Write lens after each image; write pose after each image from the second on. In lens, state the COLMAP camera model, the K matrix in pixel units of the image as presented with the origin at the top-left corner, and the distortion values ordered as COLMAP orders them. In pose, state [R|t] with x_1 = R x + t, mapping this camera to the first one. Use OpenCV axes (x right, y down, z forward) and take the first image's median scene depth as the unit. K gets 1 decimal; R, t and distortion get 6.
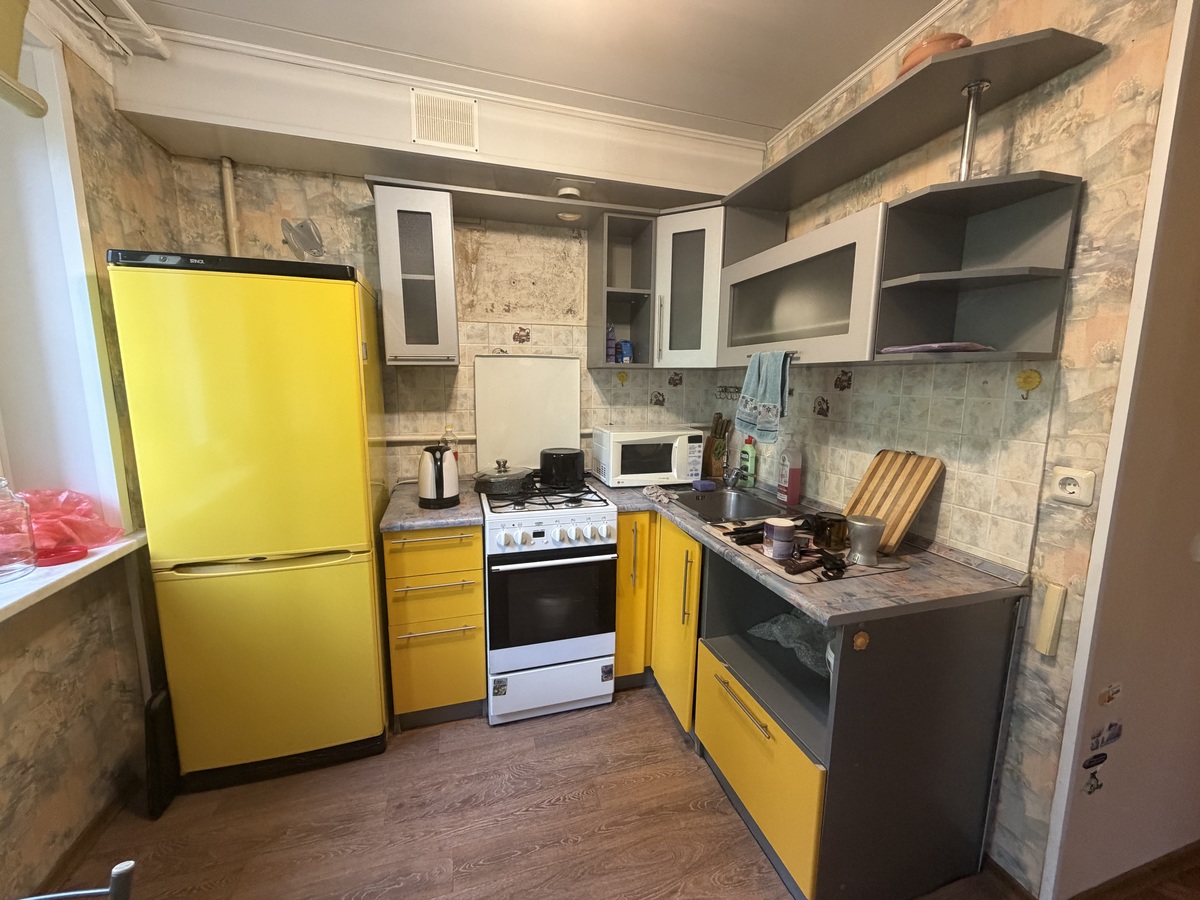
lens RADIAL K [[479.4, 0, 597.4], [0, 479.4, 448.5], [0, 0, 1]] dist [0.001521, 0.000218]
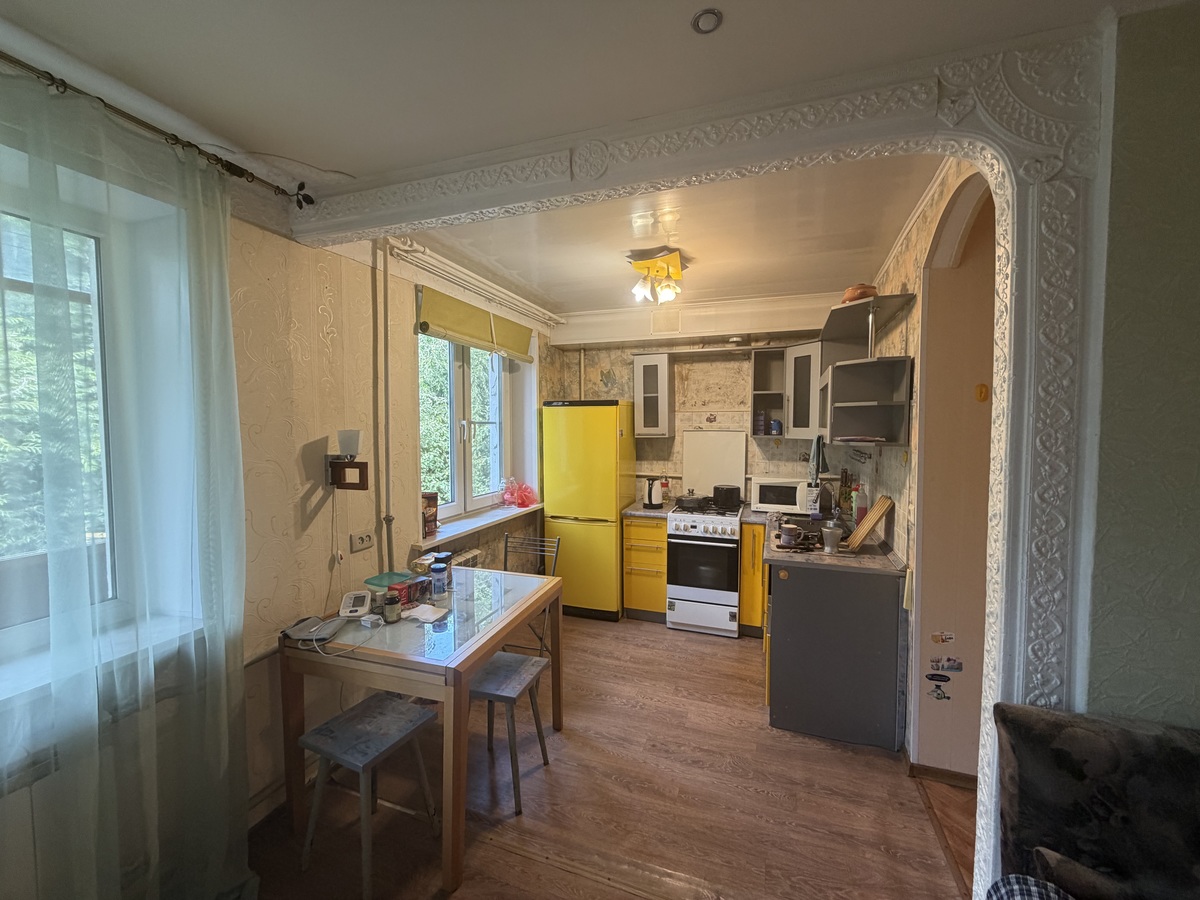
lens RADIAL K [[479.4, 0, 597.4], [0, 479.4, 448.5], [0, 0, 1]] dist [0.001521, 0.000218]
pose [[0.801264, 0.022075, -0.597904, 0.693263], [-0.079681, 0.994355, -0.070071, 0.032012], [0.592982, 0.103787, 0.798499, -0.770681]]
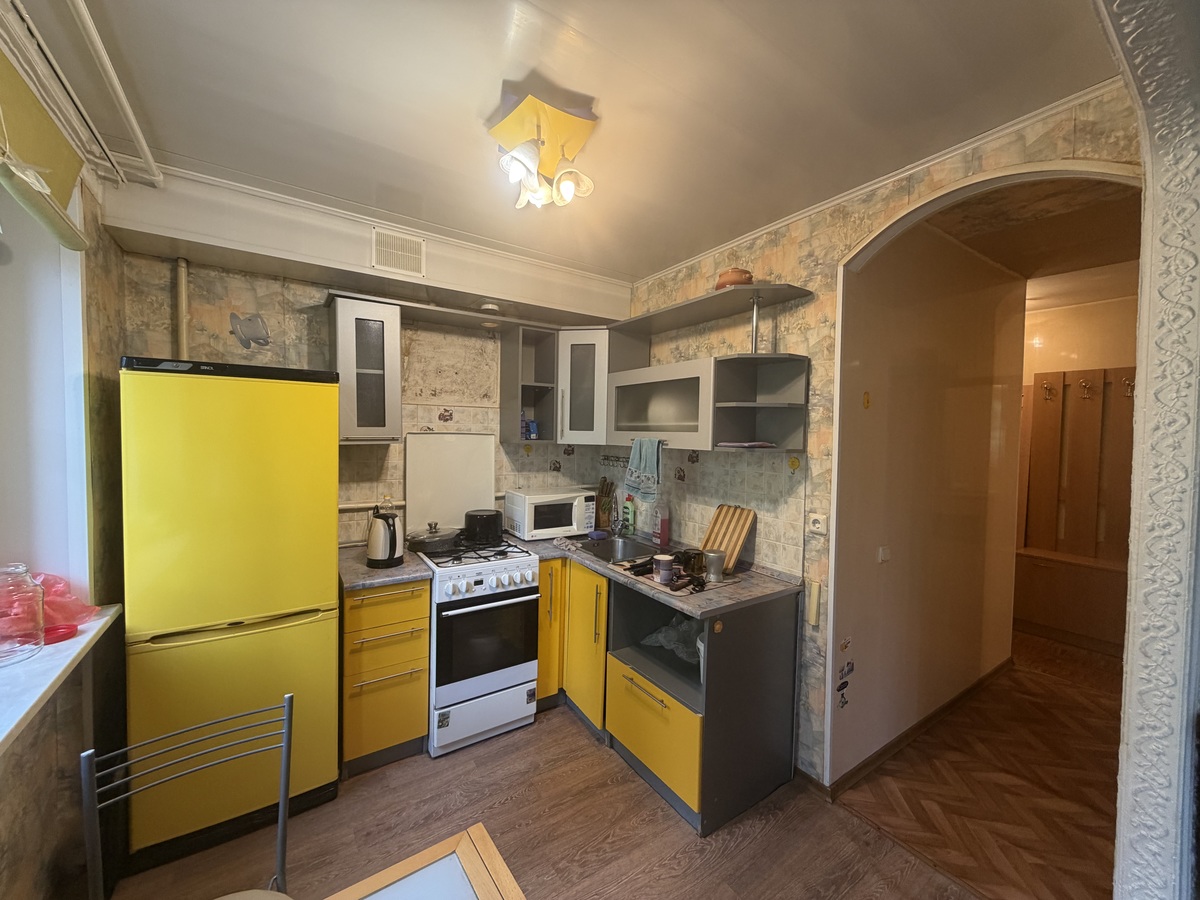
lens RADIAL K [[479.4, 0, 597.4], [0, 479.4, 448.5], [0, 0, 1]] dist [0.001521, 0.000218]
pose [[0.954704, -0.000990, 0.297557, -0.193921], [0.032459, 0.994374, -0.100835, -0.029021], [-0.295783, 0.105926, 0.949364, -0.289695]]
